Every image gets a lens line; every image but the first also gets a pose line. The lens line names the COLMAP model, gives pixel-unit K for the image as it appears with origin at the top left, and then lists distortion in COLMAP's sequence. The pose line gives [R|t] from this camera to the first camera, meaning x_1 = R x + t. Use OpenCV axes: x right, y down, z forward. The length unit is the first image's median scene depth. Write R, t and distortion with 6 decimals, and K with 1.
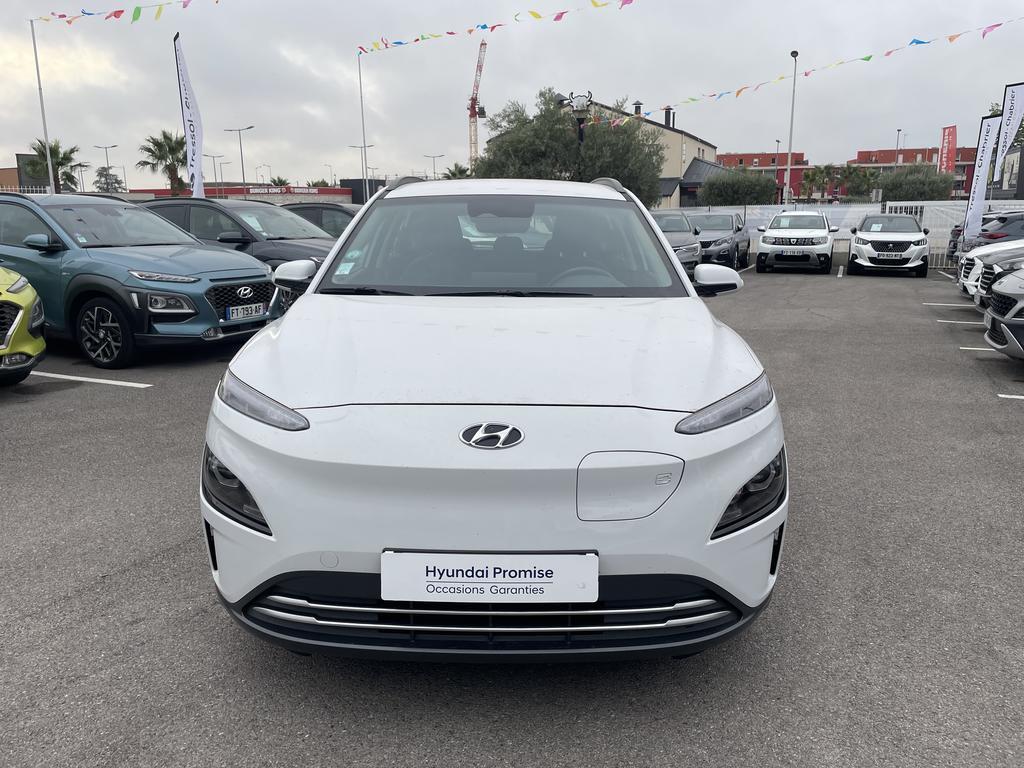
lens RADIAL K [[772.8, 0, 520.3], [0, 772.8, 380.5], [0, 0, 1]] dist [0.093730, -0.131425]
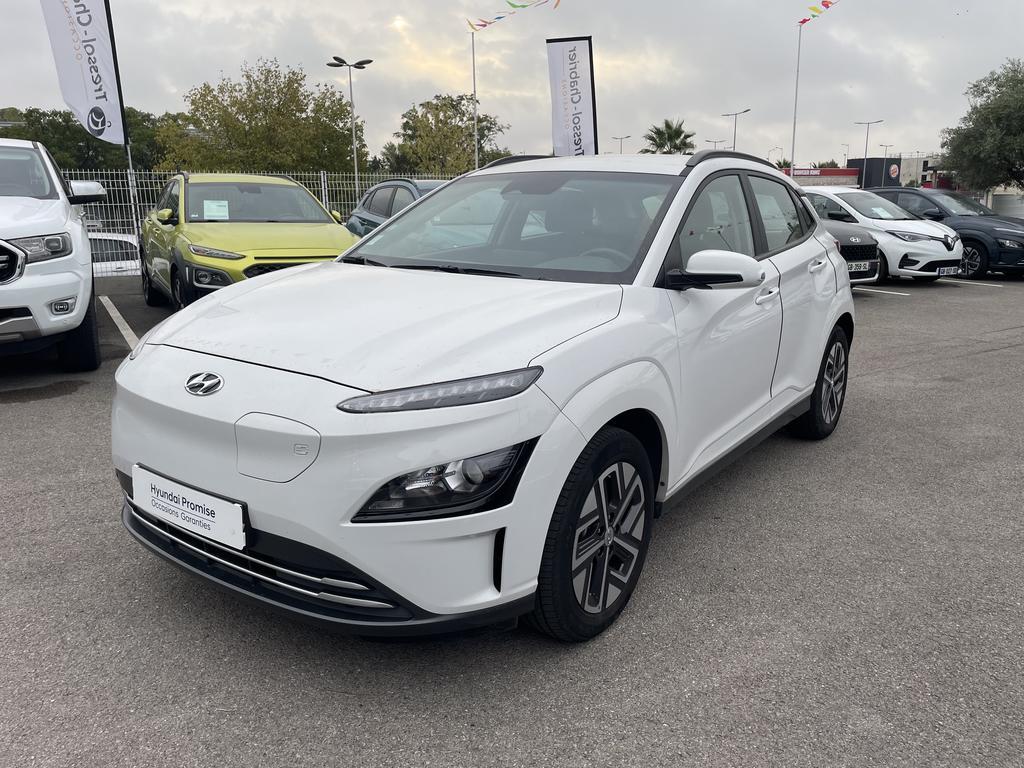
lens RADIAL K [[782.3, 0, 502.3], [0, 782.3, 364.6], [0, 0, 1]] dist [-0.007011, -0.004364]
pose [[0.814531, 0.121248, -0.567307, 0.855291], [-0.120118, 0.991972, 0.039546, -0.049122], [0.567548, 0.035932, 0.822556, 0.268786]]
